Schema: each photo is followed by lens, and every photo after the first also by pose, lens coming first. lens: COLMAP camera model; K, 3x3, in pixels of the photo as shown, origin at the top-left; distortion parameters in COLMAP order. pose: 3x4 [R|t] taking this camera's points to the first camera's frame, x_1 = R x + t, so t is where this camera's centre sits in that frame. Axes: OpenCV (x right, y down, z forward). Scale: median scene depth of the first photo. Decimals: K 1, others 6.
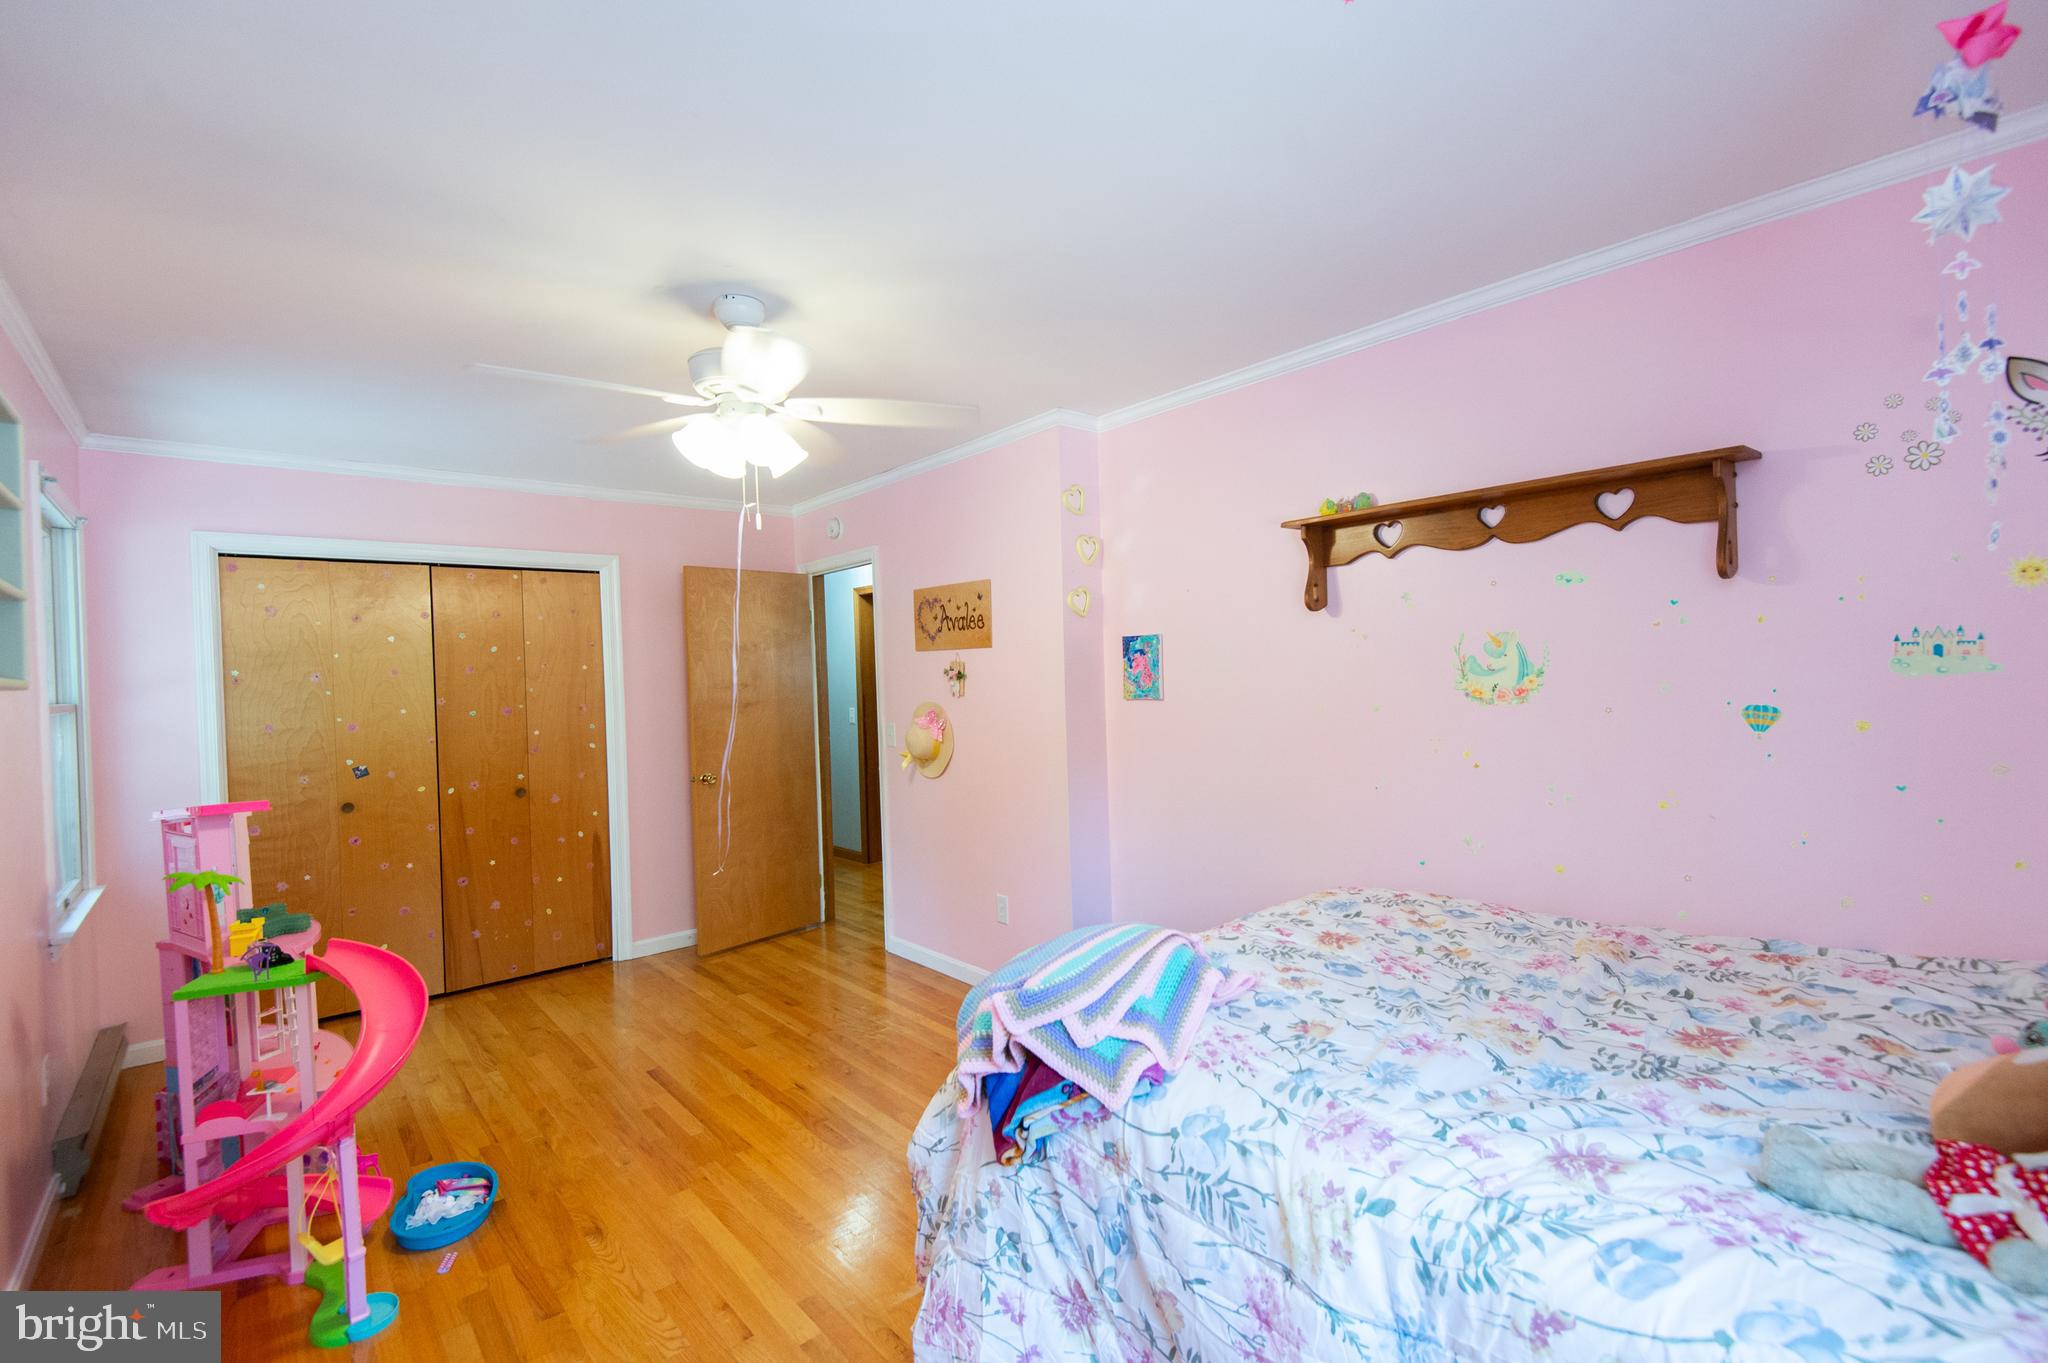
lens RADIAL K [[944.6, 0, 1024.0], [0, 944.6, 681.5], [0, 0, 1]] dist [0.035592, -0.021641]
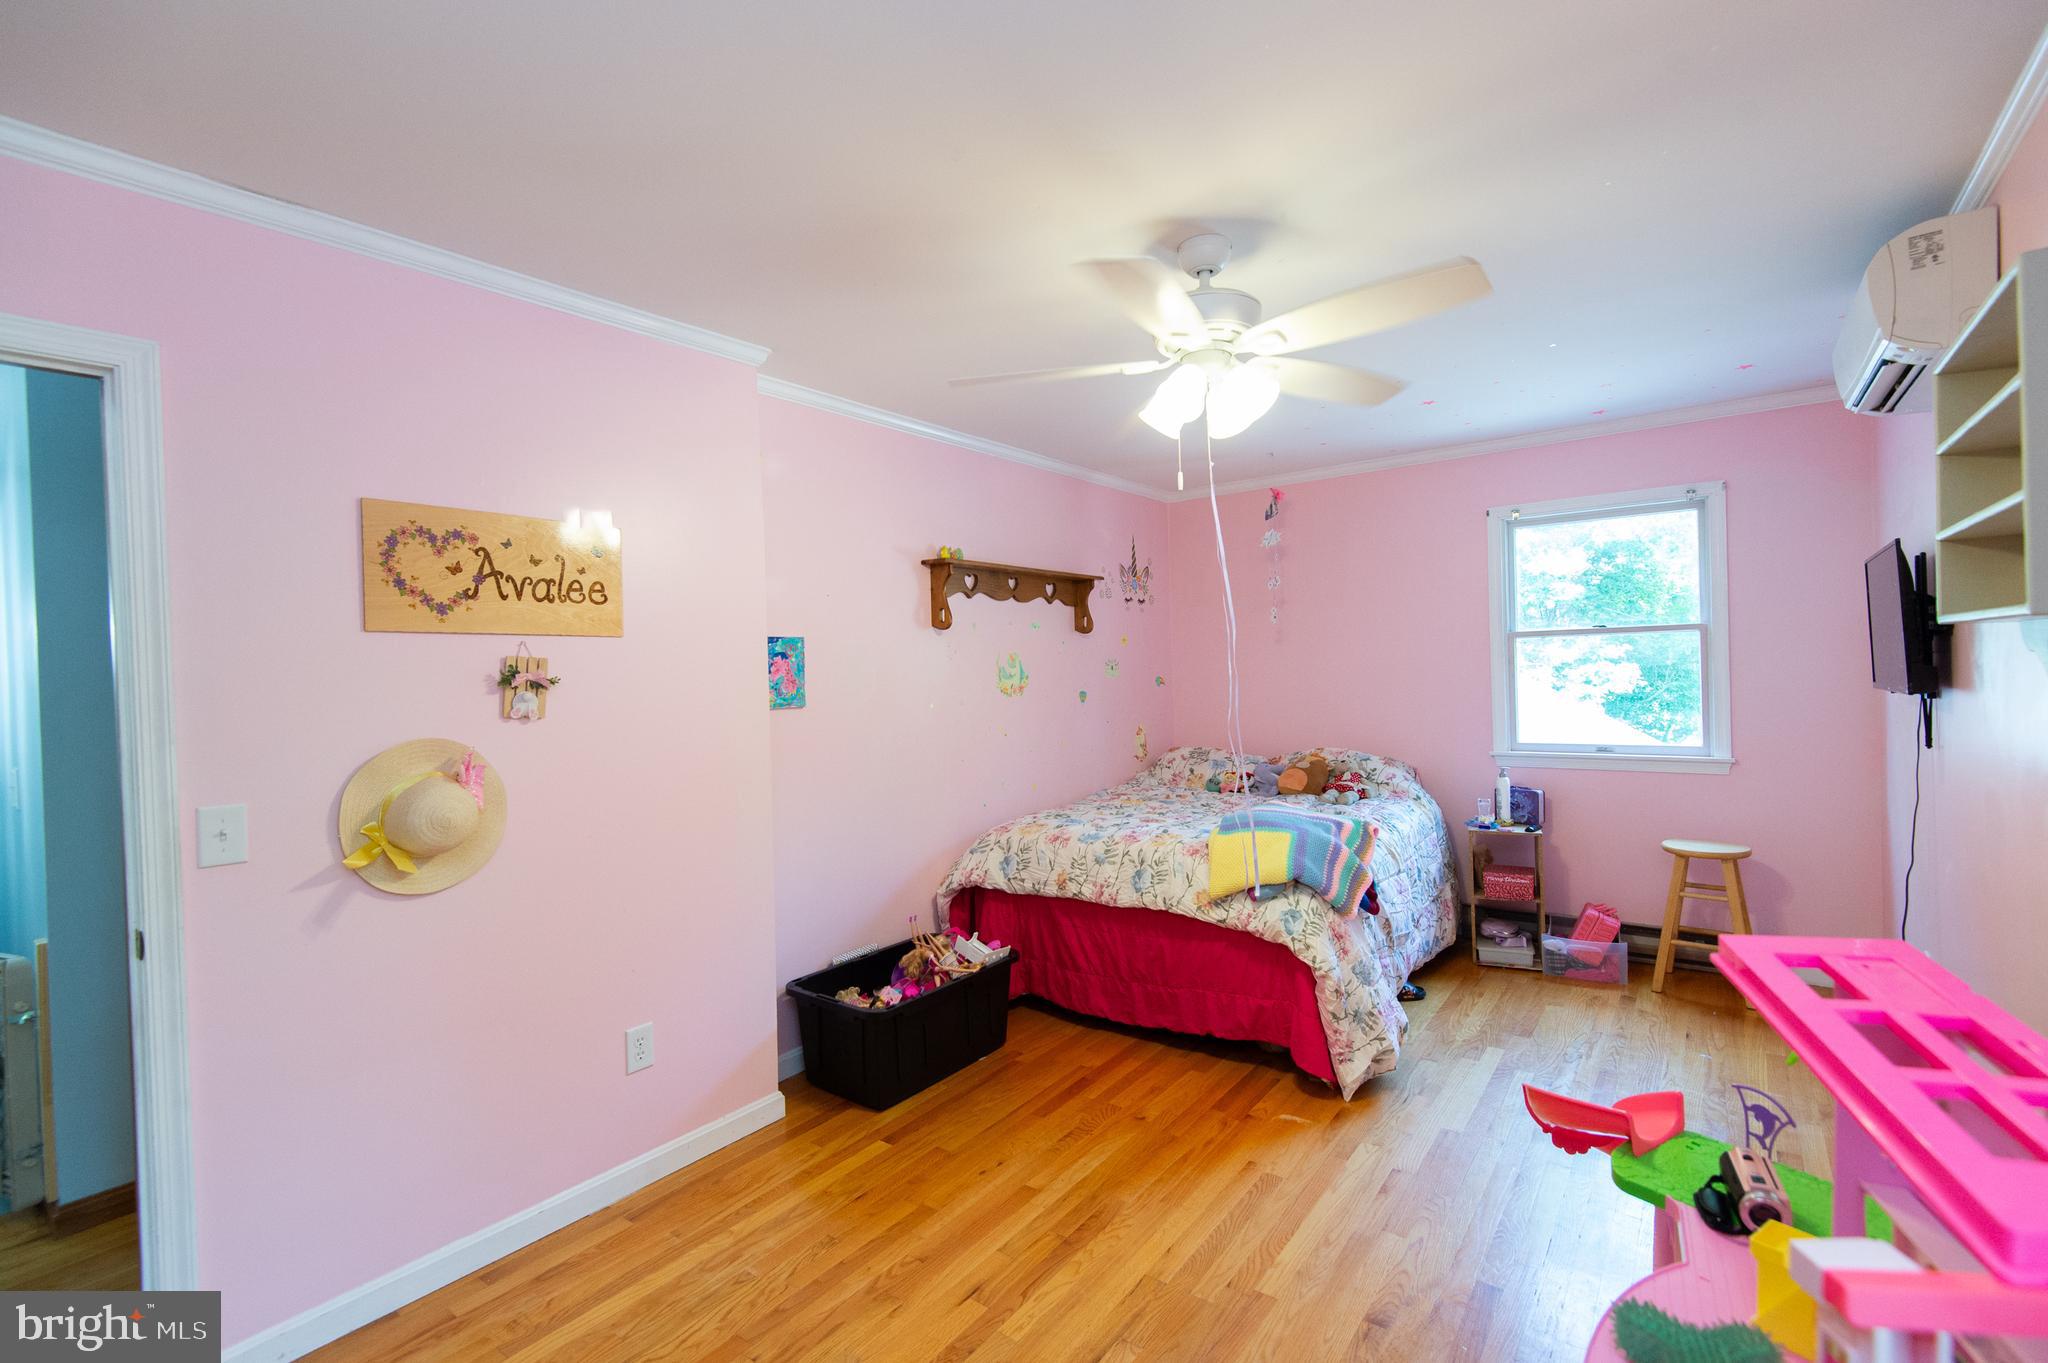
lens RADIAL K [[944.6, 0, 1024.0], [0, 944.6, 681.5], [0, 0, 1]] dist [0.035592, -0.021641]
pose [[-0.246465, 0.024791, 0.968835, -0.812601], [0.044242, 0.998918, -0.014306, 0.016758], [-0.968141, 0.039337, -0.247295, 1.020254]]
